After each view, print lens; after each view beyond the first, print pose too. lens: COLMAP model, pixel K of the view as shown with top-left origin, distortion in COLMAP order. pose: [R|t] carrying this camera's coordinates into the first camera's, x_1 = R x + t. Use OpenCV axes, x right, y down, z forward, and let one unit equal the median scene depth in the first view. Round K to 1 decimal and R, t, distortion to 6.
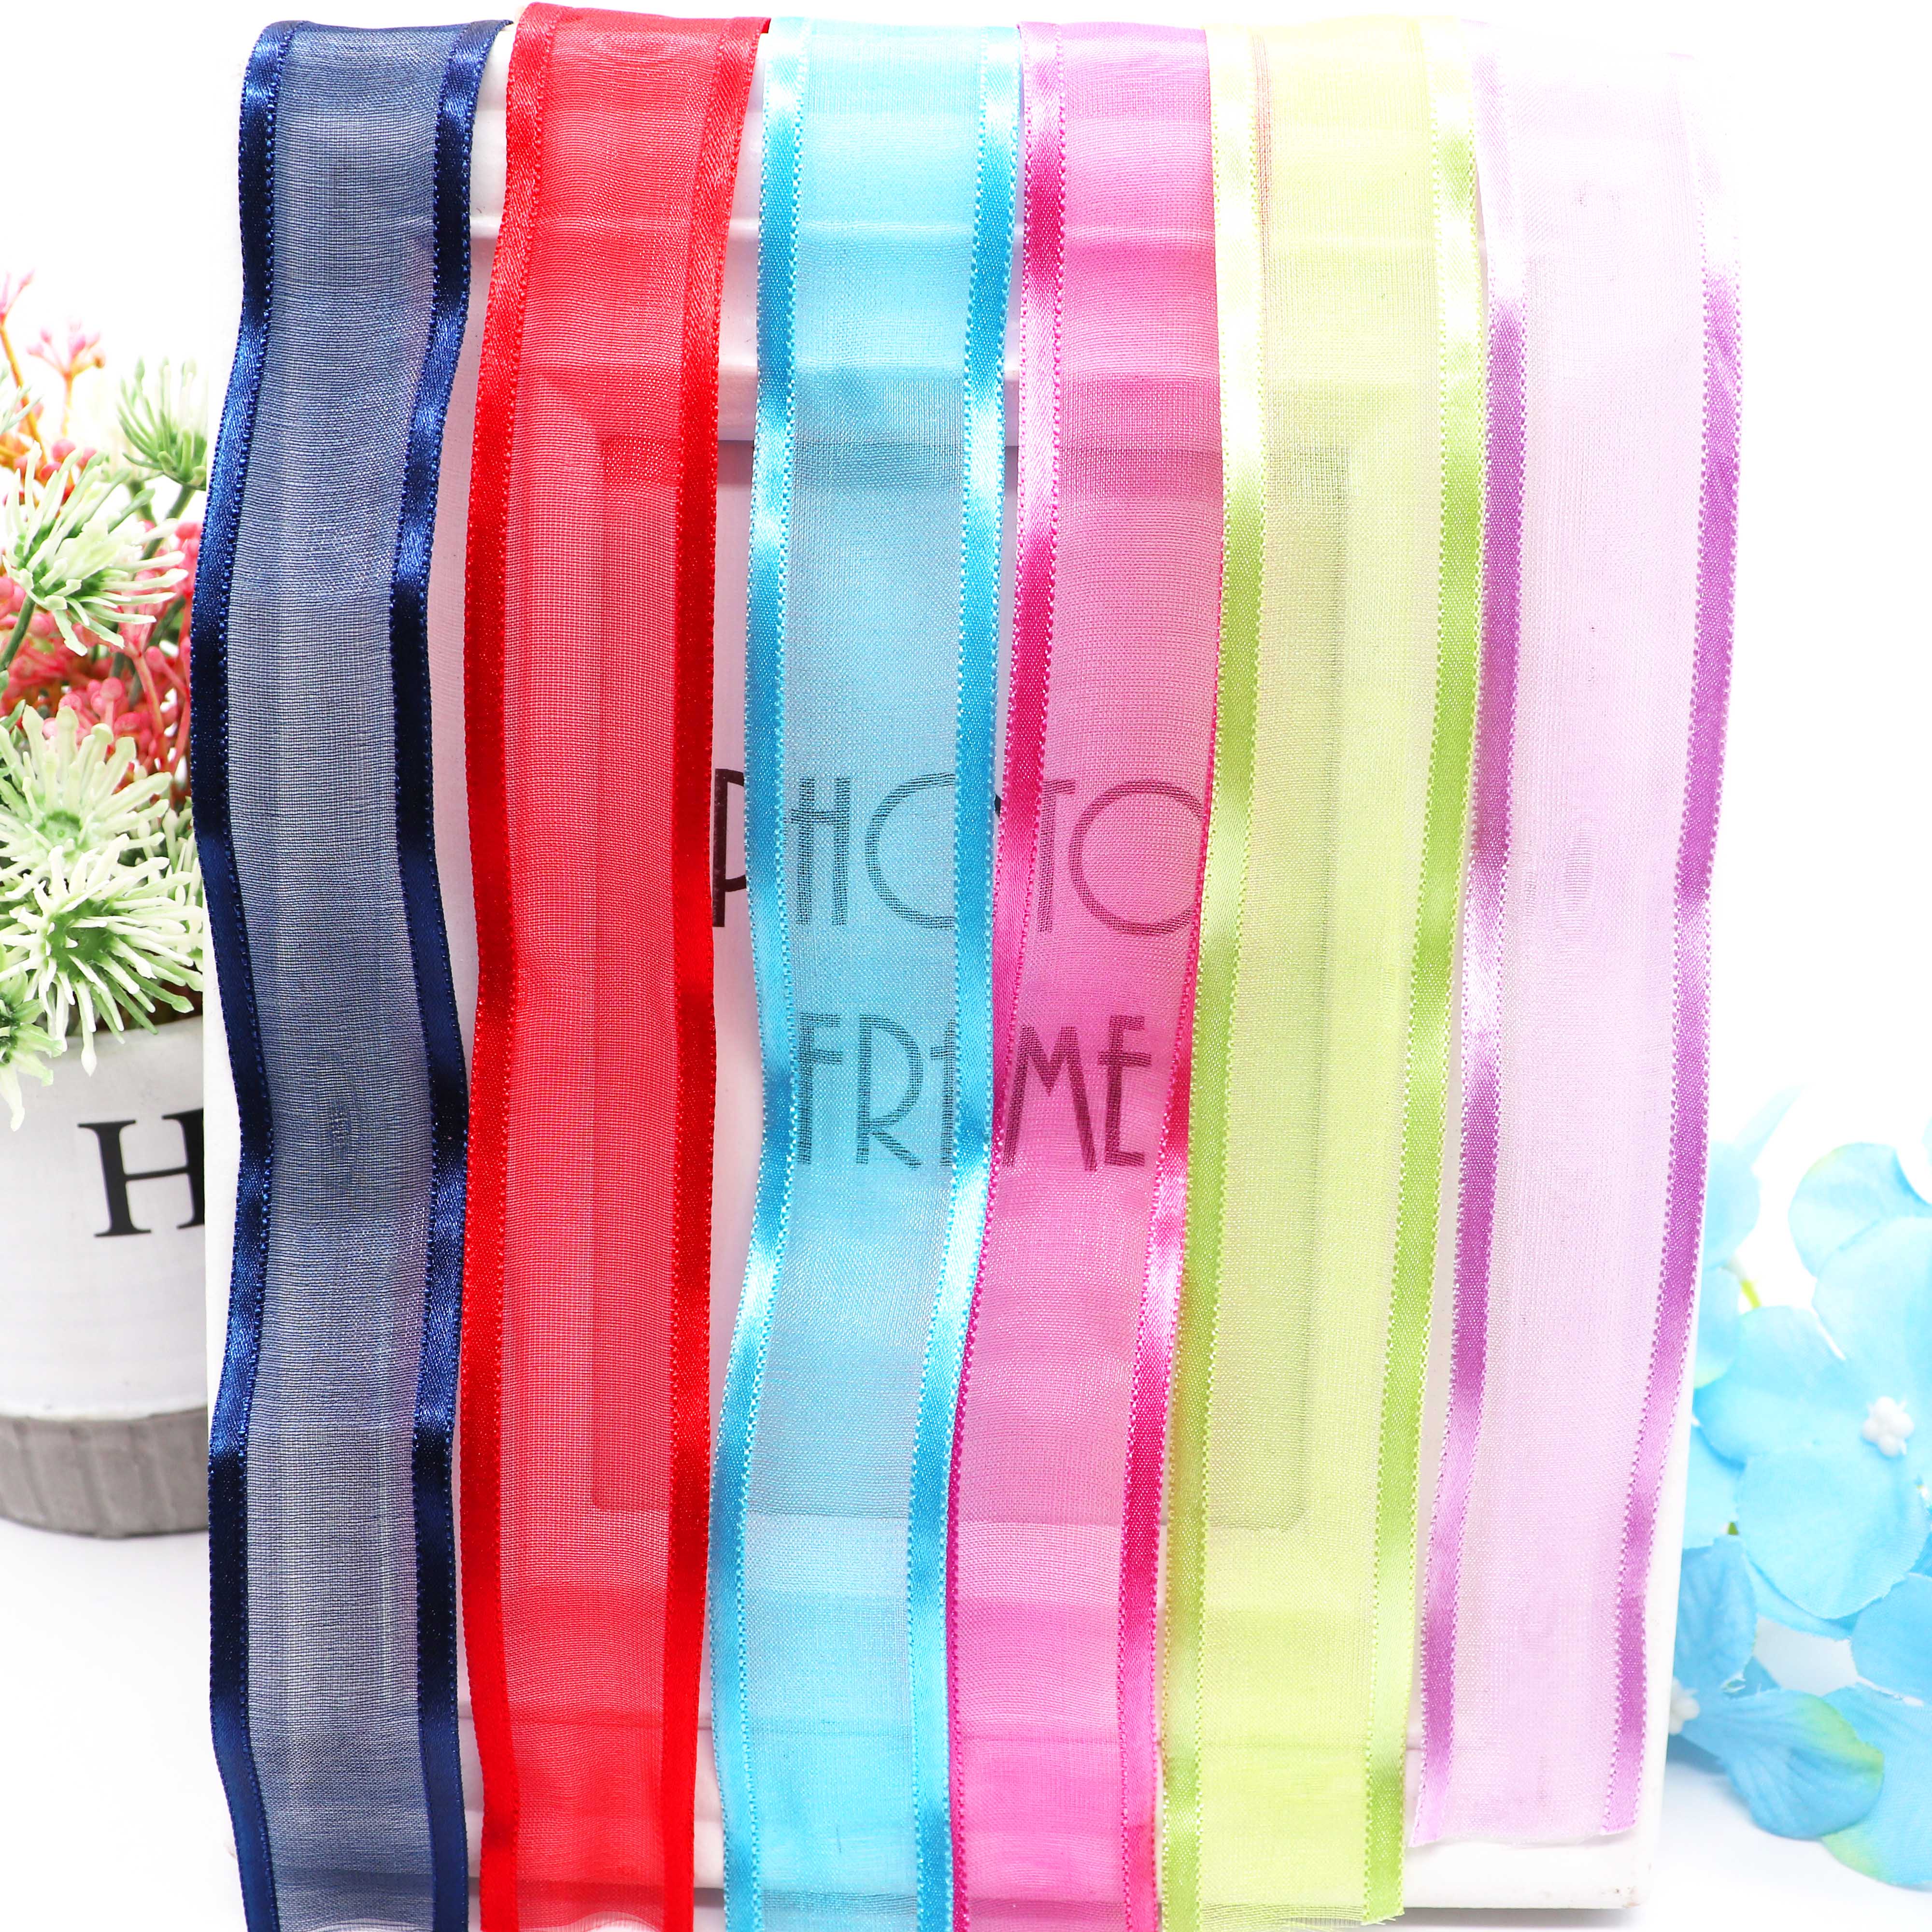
lens RADIAL K [[3598.4, 0, 966.0], [0, 3598.4, 966.0], [0, 0, 1]] dist [-0.046233, 0.776786]
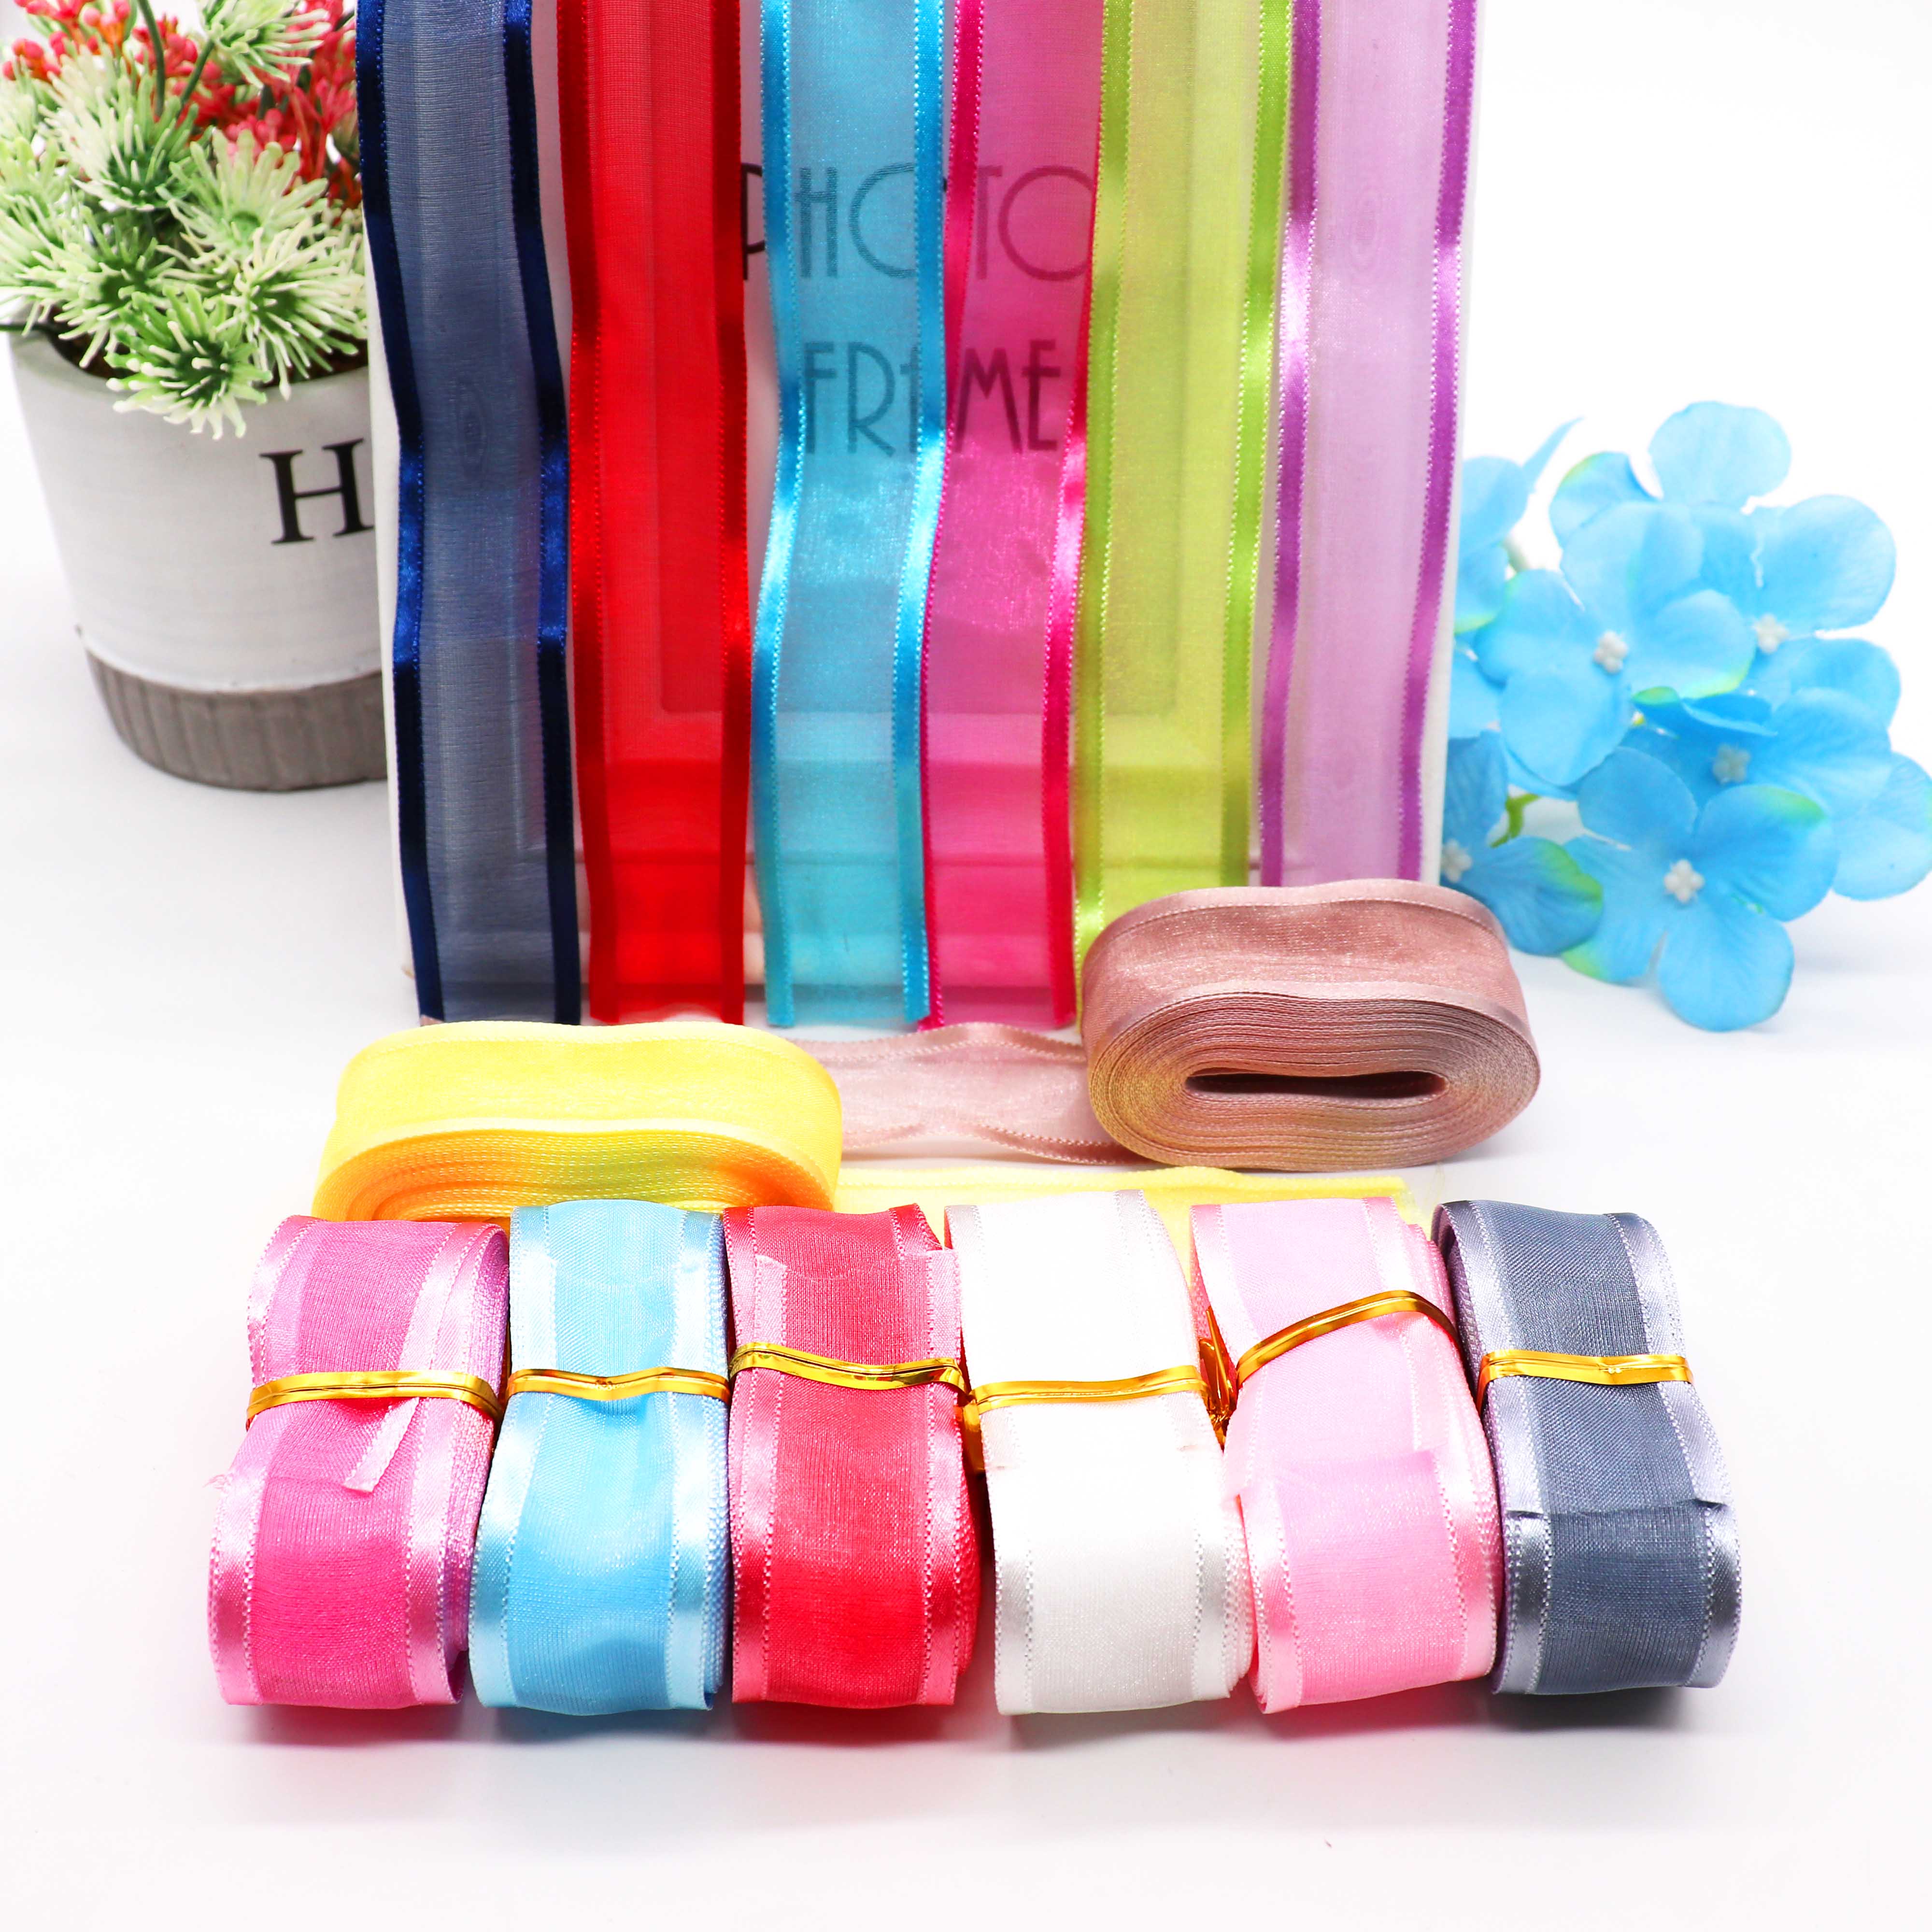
lens RADIAL K [[3606.3, 0, 1005.0], [0, 3606.3, 965.7], [0, 0, 1]] dist [-0.048648, 0.232537]
pose [[0.999565, -0.021336, 0.020352, -0.002720], [0.018454, 0.991001, 0.132573, 0.068245], [-0.022997, -0.132139, 0.990964, -0.398363]]
